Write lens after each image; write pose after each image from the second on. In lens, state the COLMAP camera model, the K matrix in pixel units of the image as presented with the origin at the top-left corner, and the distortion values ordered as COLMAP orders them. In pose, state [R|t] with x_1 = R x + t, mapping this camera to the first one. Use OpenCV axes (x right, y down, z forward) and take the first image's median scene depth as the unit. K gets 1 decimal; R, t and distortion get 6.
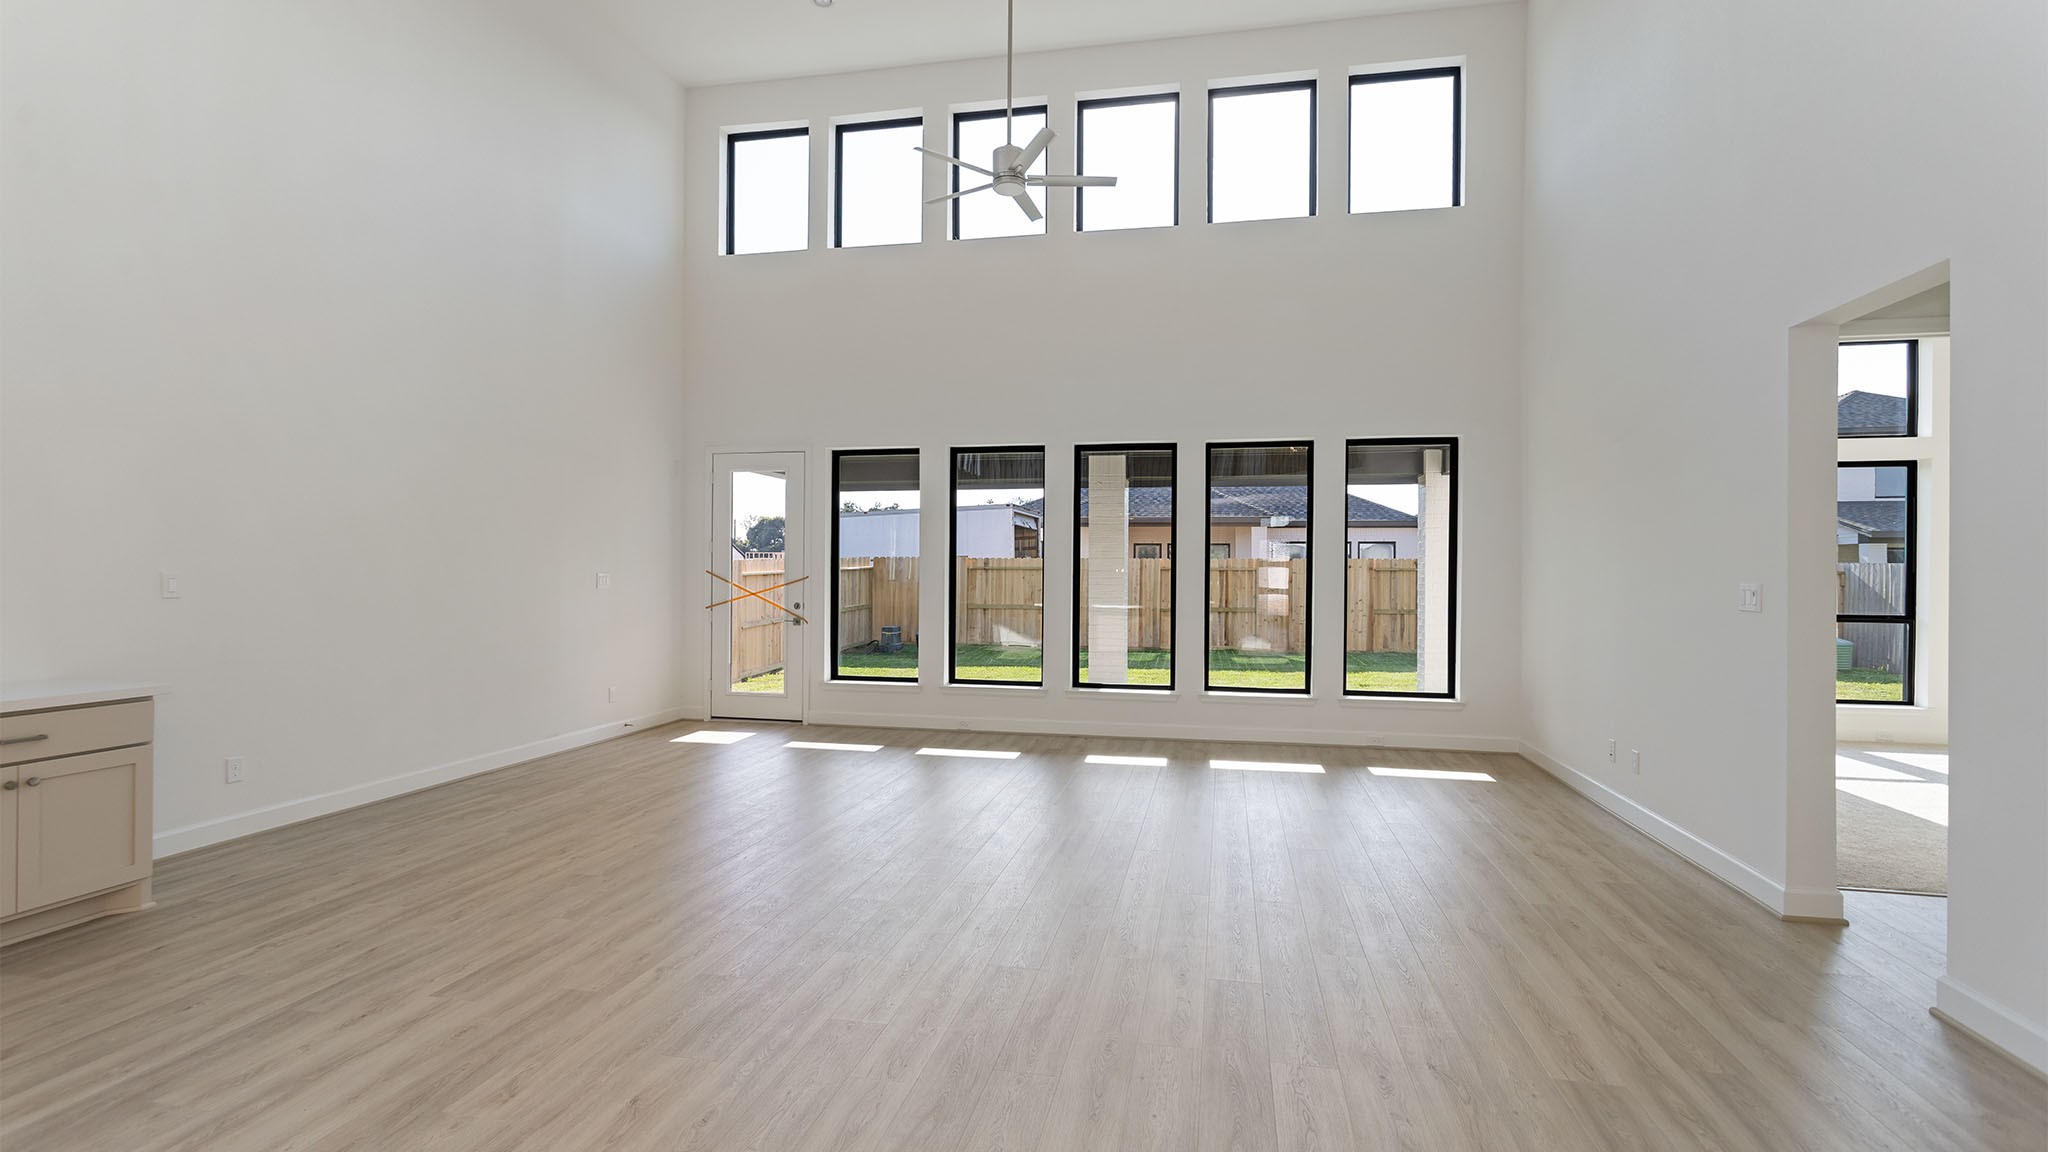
lens RADIAL K [[955.4, 0, 1018.8], [0, 955.4, 566.6], [0, 0, 1]] dist [0.001224, 0.001830]
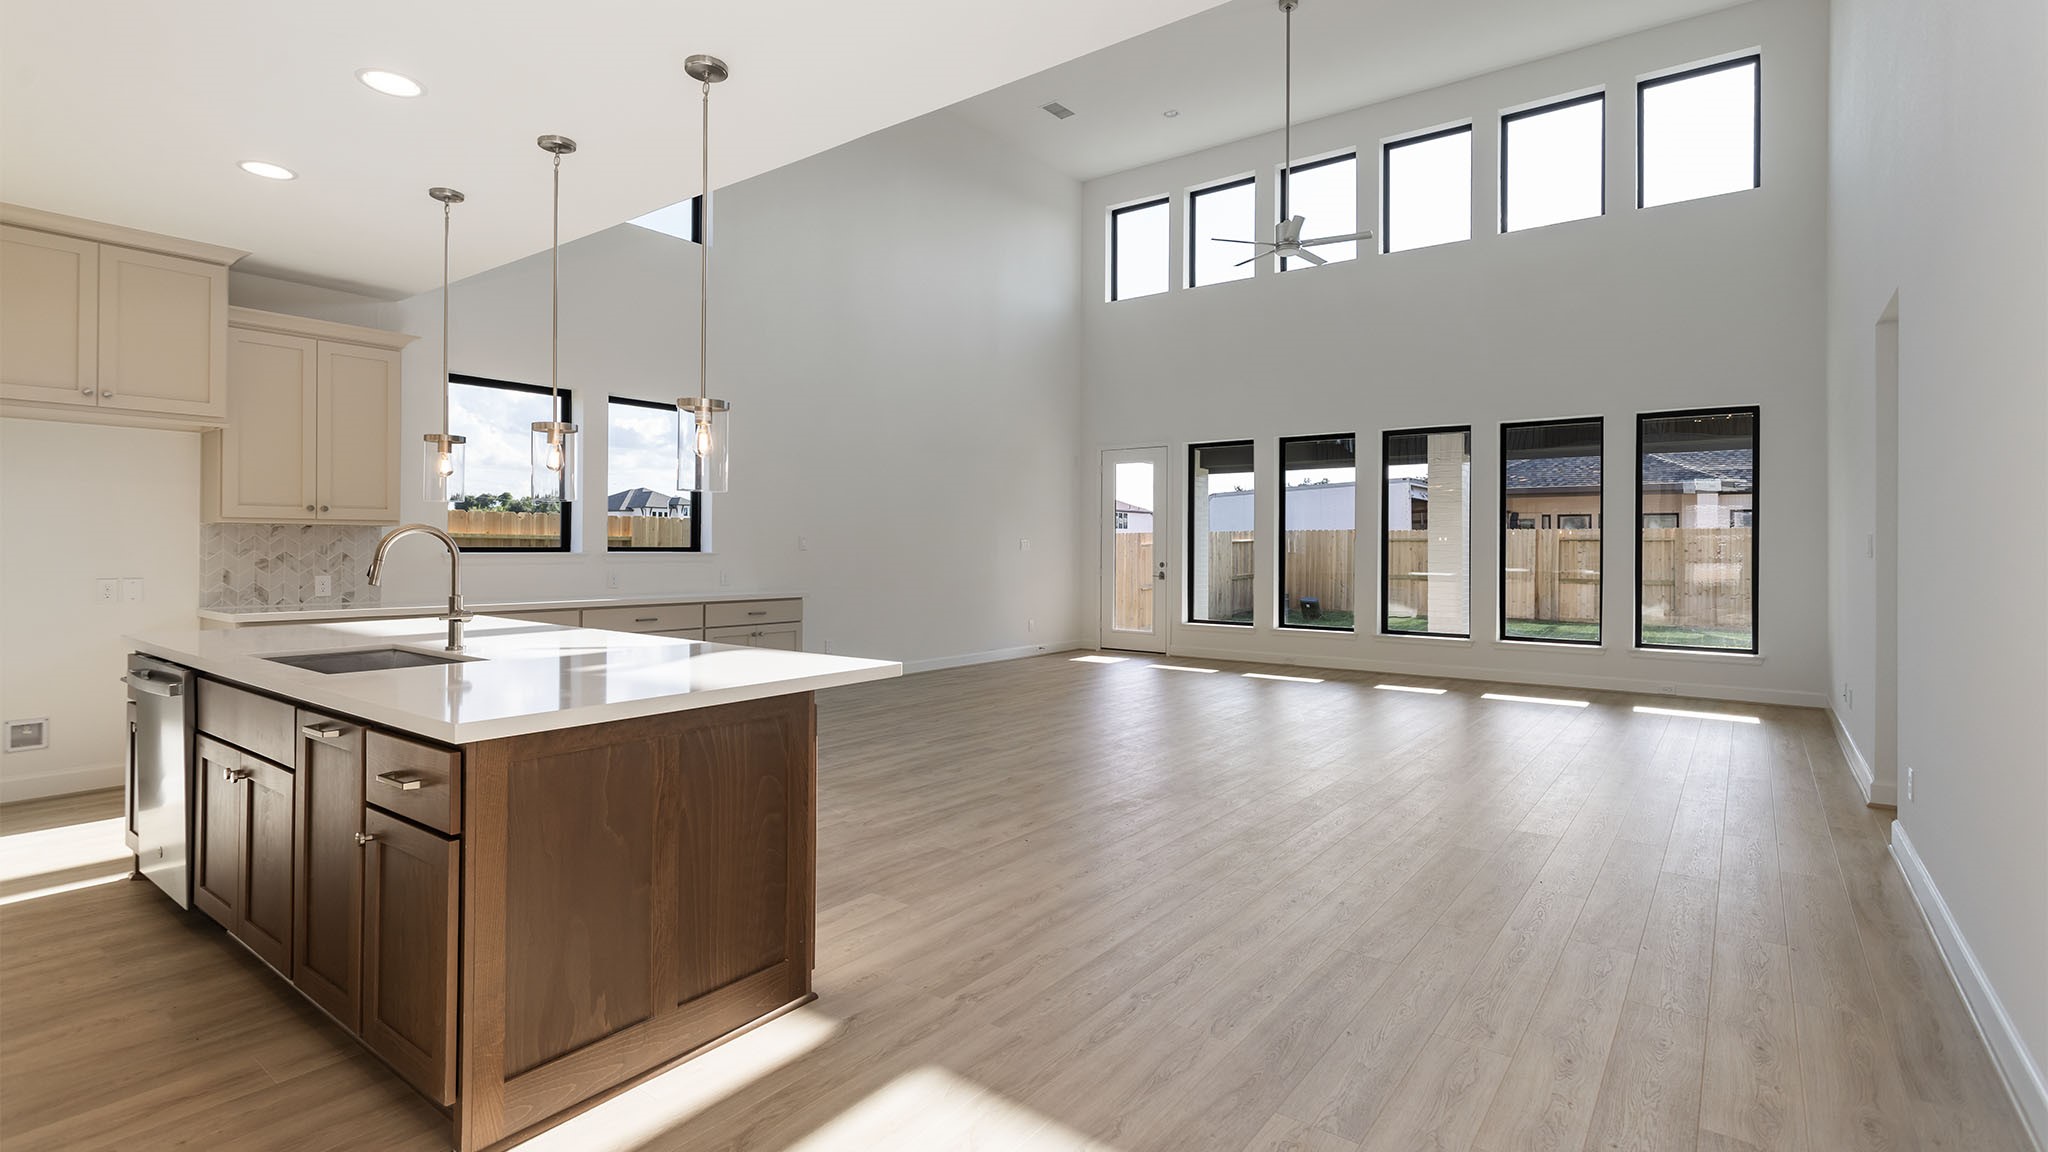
lens RADIAL K [[955.4, 0, 1017.7], [0, 955.4, 536.7], [0, 0, 1]] dist [0.001224, 0.001830]
pose [[0.902103, -0.005321, -0.431488, 0.168722], [0.002100, 0.999966, -0.007941, 0.014145], [0.431516, 0.006257, 0.902084, -0.289177]]
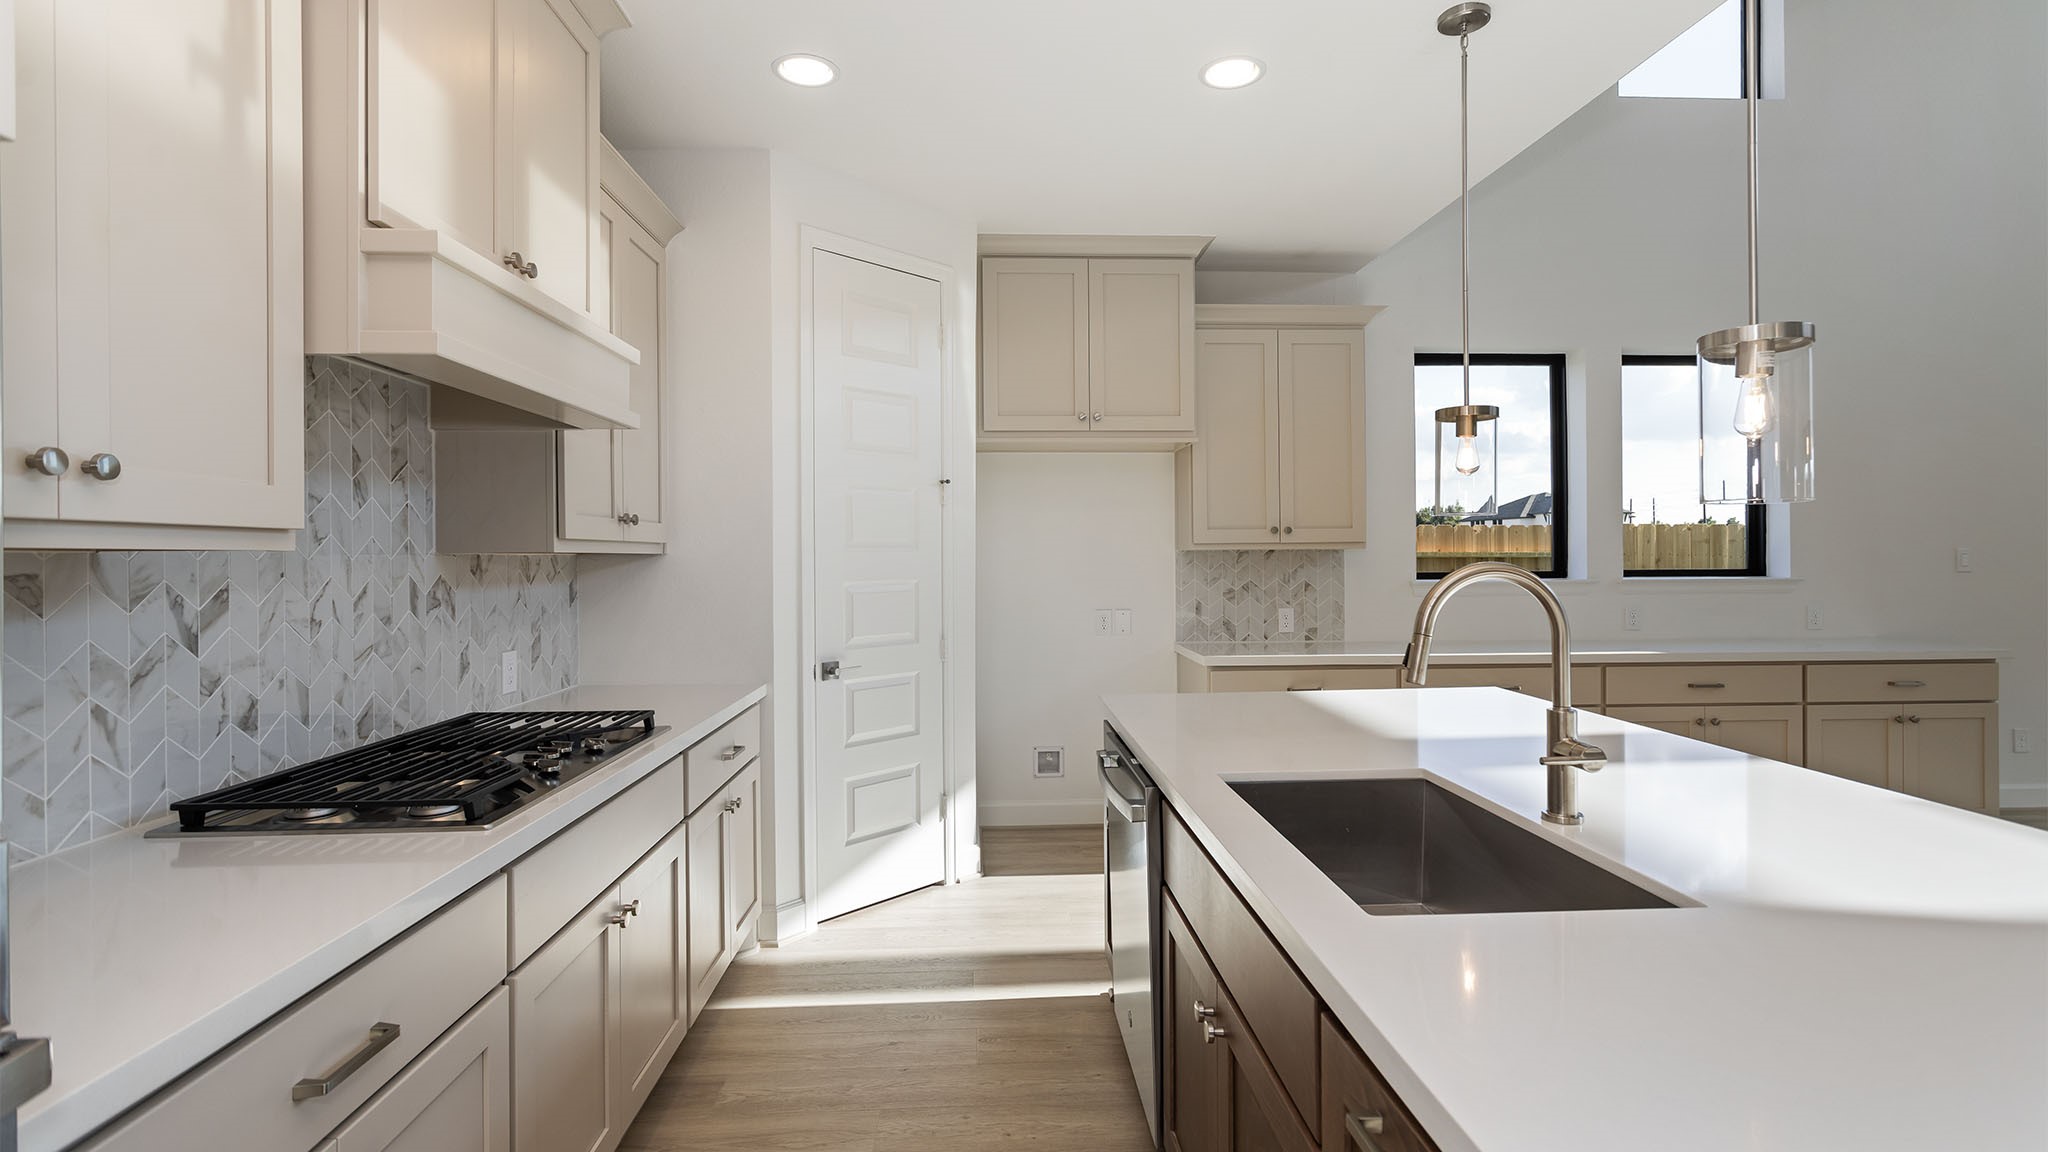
lens RADIAL K [[955.4, 0, 1034.1], [0, 955.4, 564.3], [0, 0, 1]] dist [0.001224, 0.001830]
pose [[0.258375, 0.000825, -0.966044, -0.063802], [0.013427, 0.999900, 0.004445, 0.003164], [0.965952, -0.014120, 0.258338, -0.179390]]
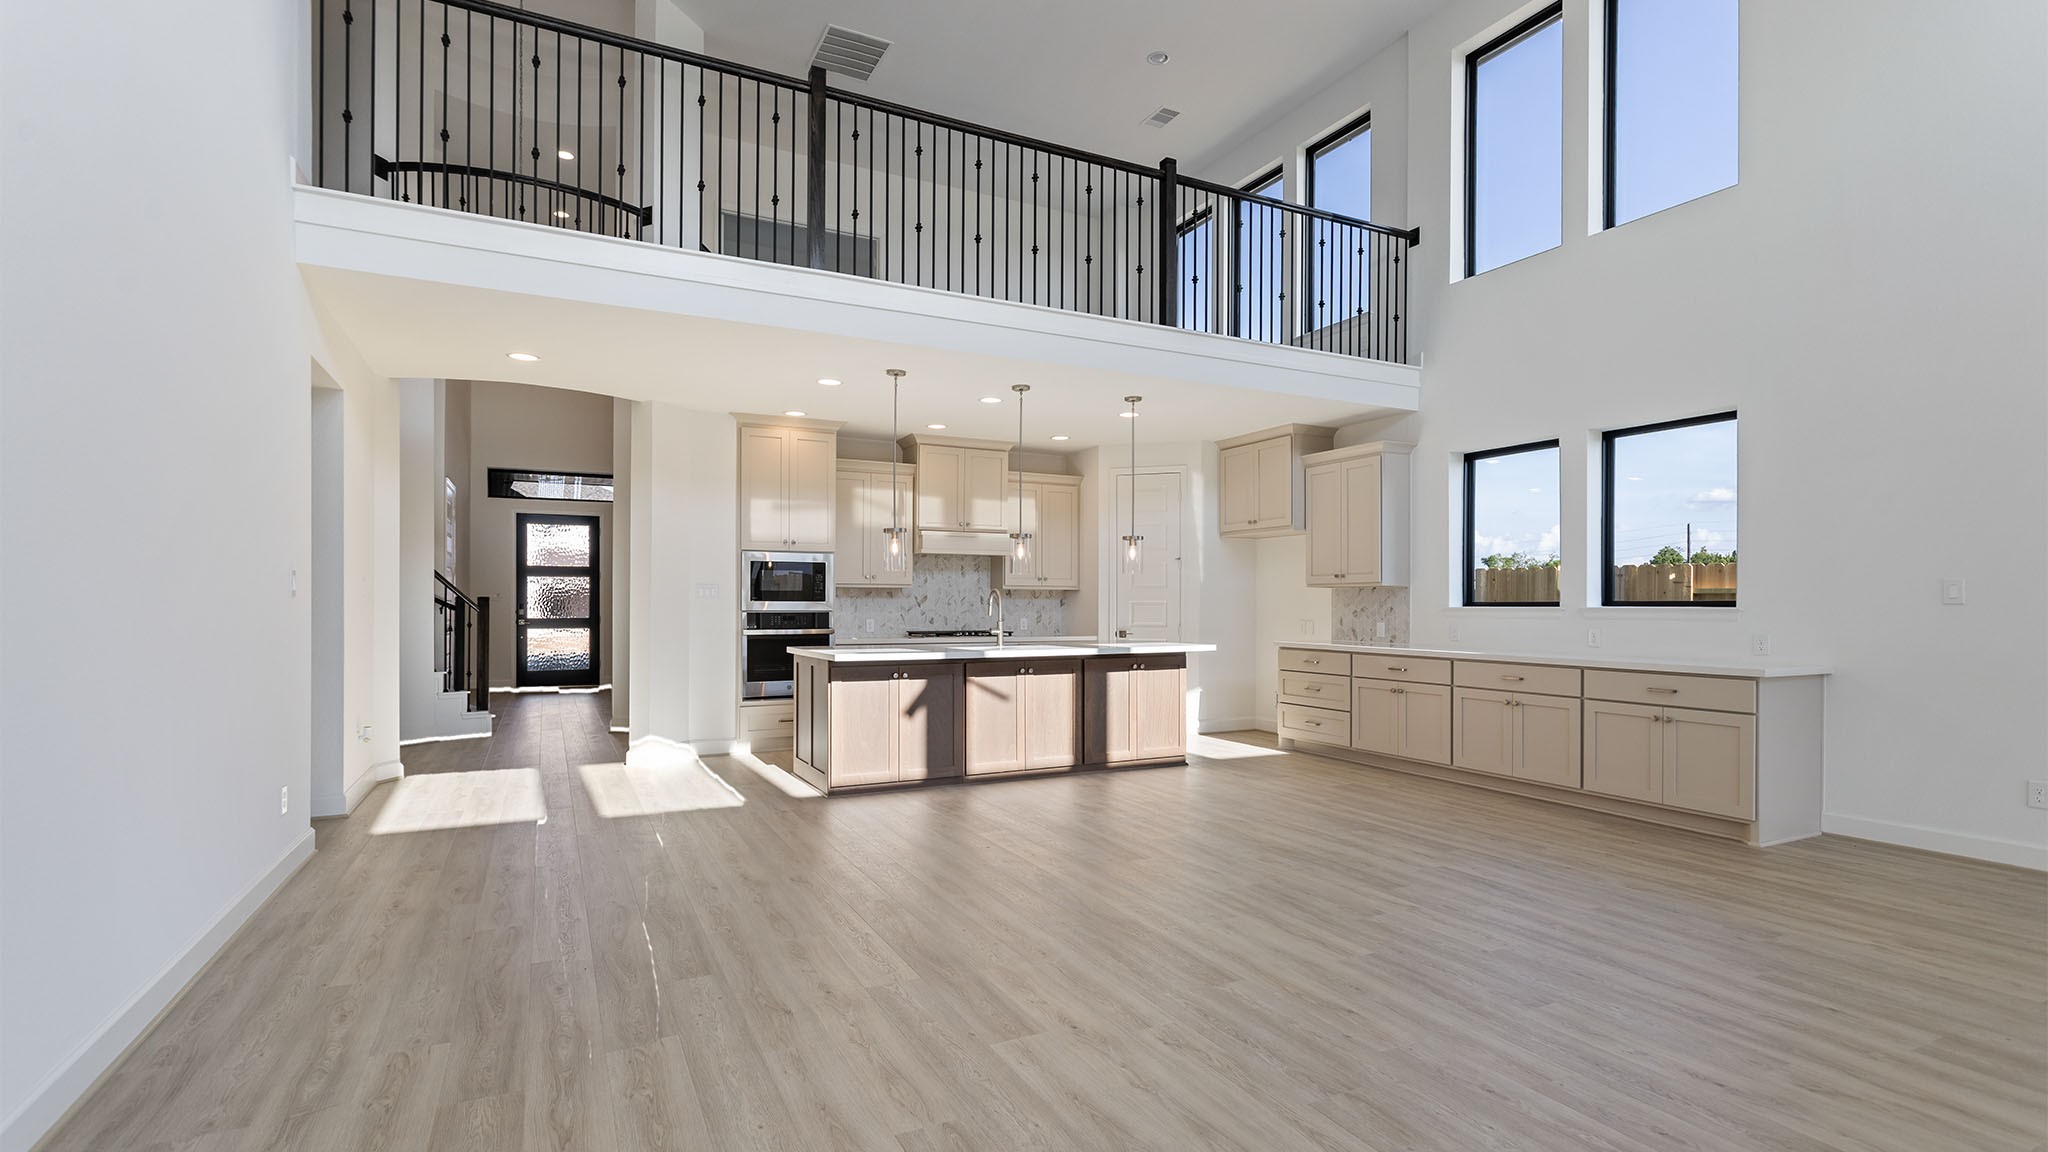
lens RADIAL K [[955.4, 0, 1035.7], [0, 955.4, 592.5], [0, 0, 1]] dist [0.001224, 0.001830]
pose [[-0.772906, -0.017334, -0.634283, 0.313470], [-0.005313, 0.999769, -0.020848, 0.028060], [0.634498, -0.012743, -0.772819, 0.696091]]
